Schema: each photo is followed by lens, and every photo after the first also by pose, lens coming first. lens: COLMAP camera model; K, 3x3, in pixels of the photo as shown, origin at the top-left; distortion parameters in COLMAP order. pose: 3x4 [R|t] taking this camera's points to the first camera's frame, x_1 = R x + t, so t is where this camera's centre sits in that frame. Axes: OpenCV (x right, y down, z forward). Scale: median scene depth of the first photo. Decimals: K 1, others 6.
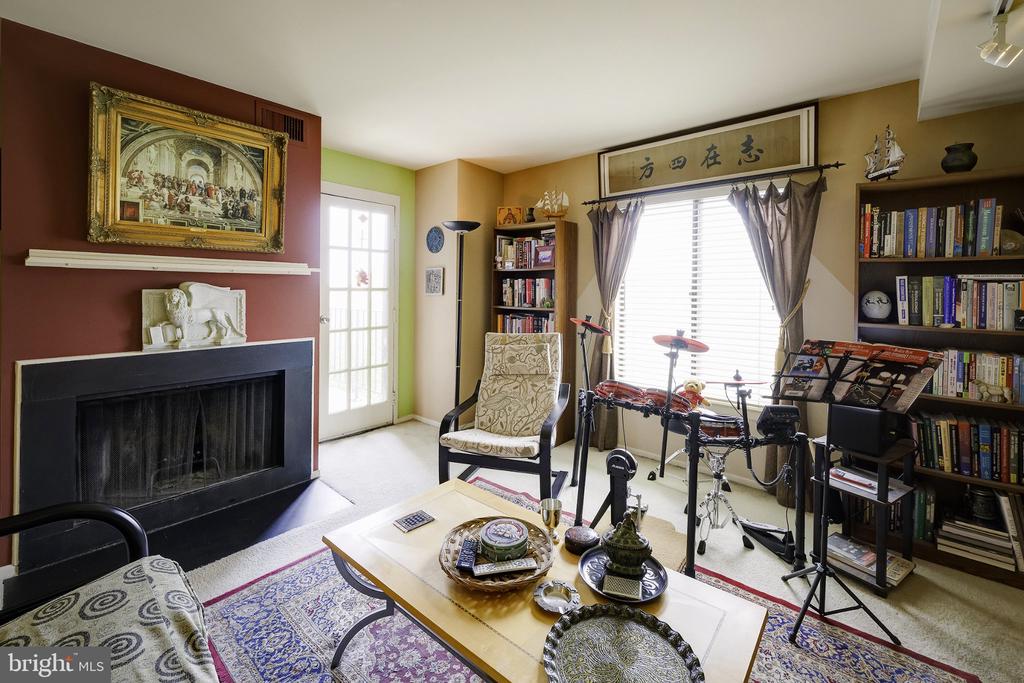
lens RADIAL K [[422.5, 0, 523.9], [0, 422.5, 297.4], [0, 0, 1]] dist [-0.002178, -0.000853]
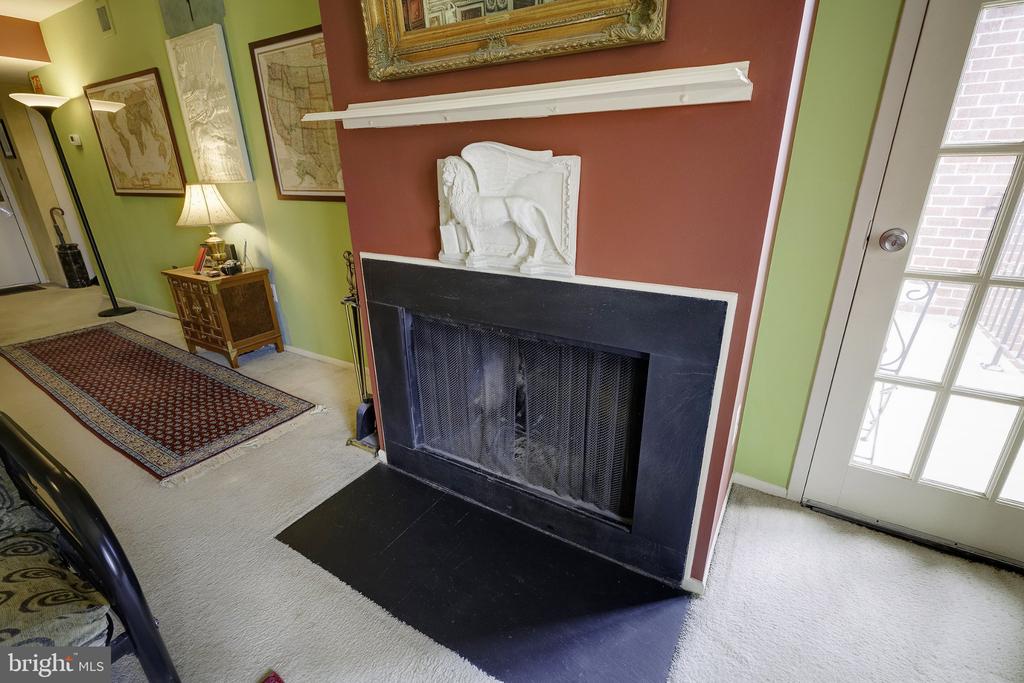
lens RADIAL K [[466.1, 0, 514.4], [0, 466.1, 346.2], [0, 0, 1]] dist [-0.001441, 0.000605]
pose [[0.157646, 0.342024, -0.926373, -0.162631], [-0.006443, 0.938440, 0.345382, 0.001076], [0.987475, -0.048479, 0.150145, 0.861047]]
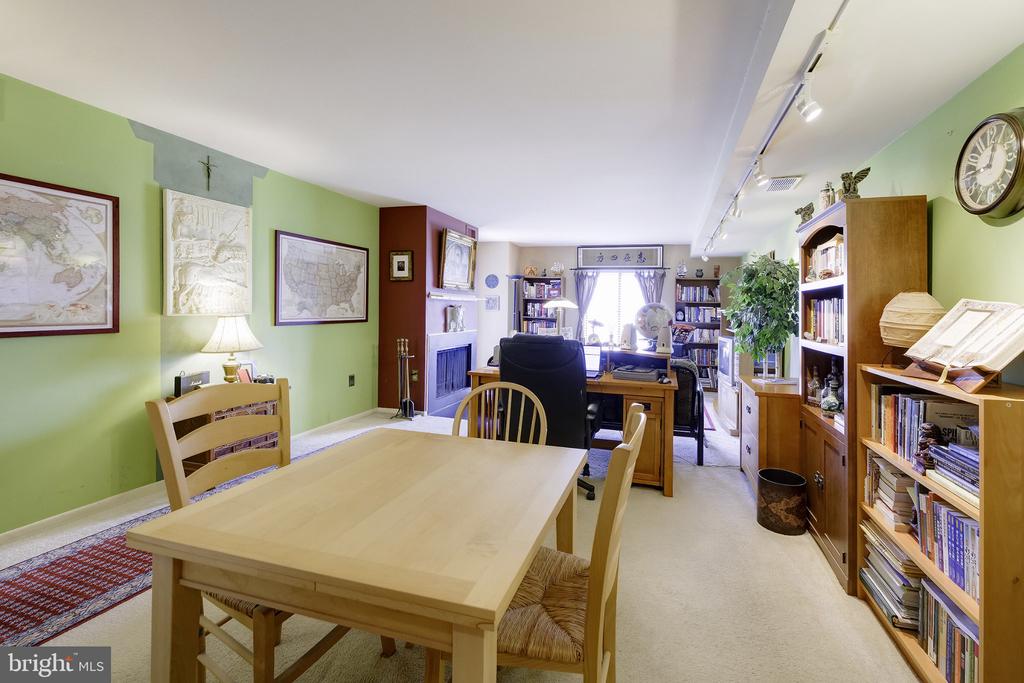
lens RADIAL K [[422.5, 0, 552.5], [0, 422.5, 308.1], [0, 0, 1]] dist [-0.002178, -0.000853]
pose [[0.905255, 0.014159, 0.424634, -1.217734], [-0.007965, 0.999834, -0.016359, 0.017925], [-0.424795, 0.011426, 0.905217, -1.294887]]
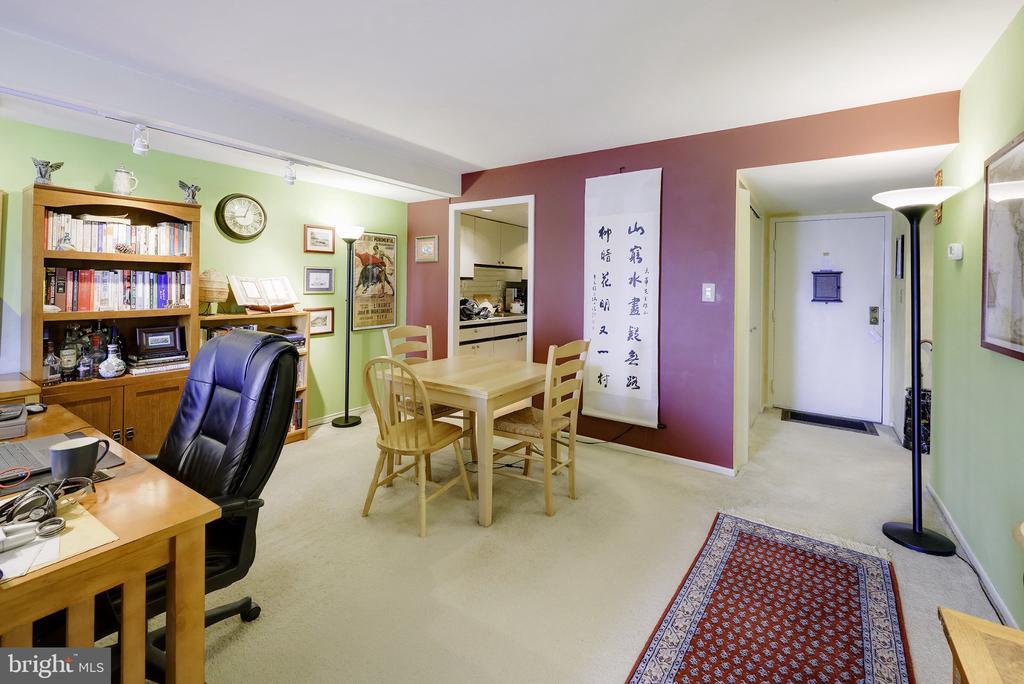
lens RADIAL K [[447.1, 0, 507.8], [0, 447.1, 280.3], [0, 0, 1]] dist [-0.004590, -0.000861]
pose [[-0.993642, -0.020885, -0.110631, -1.110508], [-0.022475, 0.999661, 0.013145, -0.033307], [0.110319, 0.015548, -0.993775, 0.467104]]
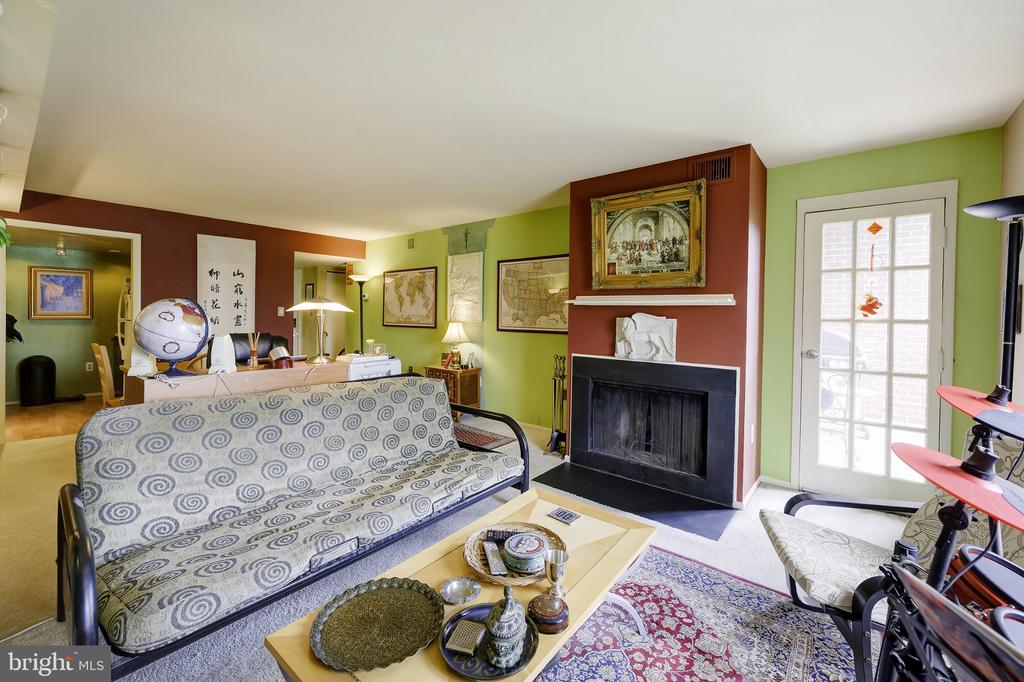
lens RADIAL K [[422.5, 0, 517.2], [0, 422.5, 319.9], [0, 0, 1]] dist [-0.002178, -0.000853]
pose [[0.025978, 0.010141, -0.999611, 0.559184], [-0.031689, 0.999454, 0.009316, -0.011831], [0.999160, 0.031435, 0.026285, 0.510234]]
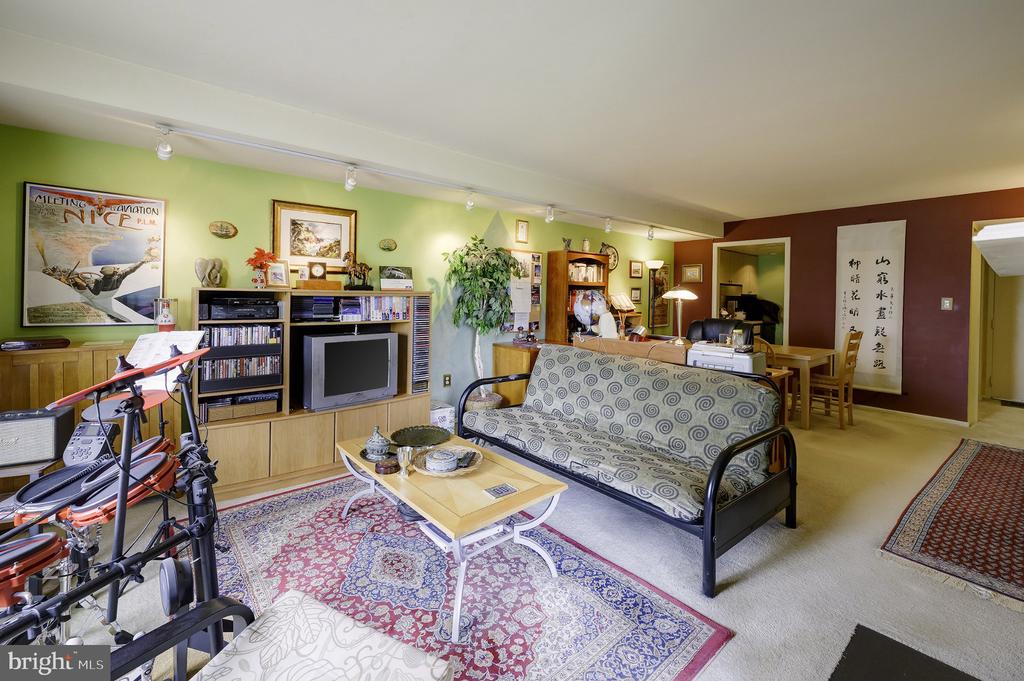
lens RADIAL K [[429.2, 0, 516.3], [0, 429.2, 297.2], [0, 0, 1]] dist [0.009407, -0.001244]
pose [[-0.986759, -0.024093, 0.160395, -0.309107], [-0.019852, 0.999411, 0.027992, -0.038869], [-0.160975, 0.024437, -0.986656, 1.374003]]
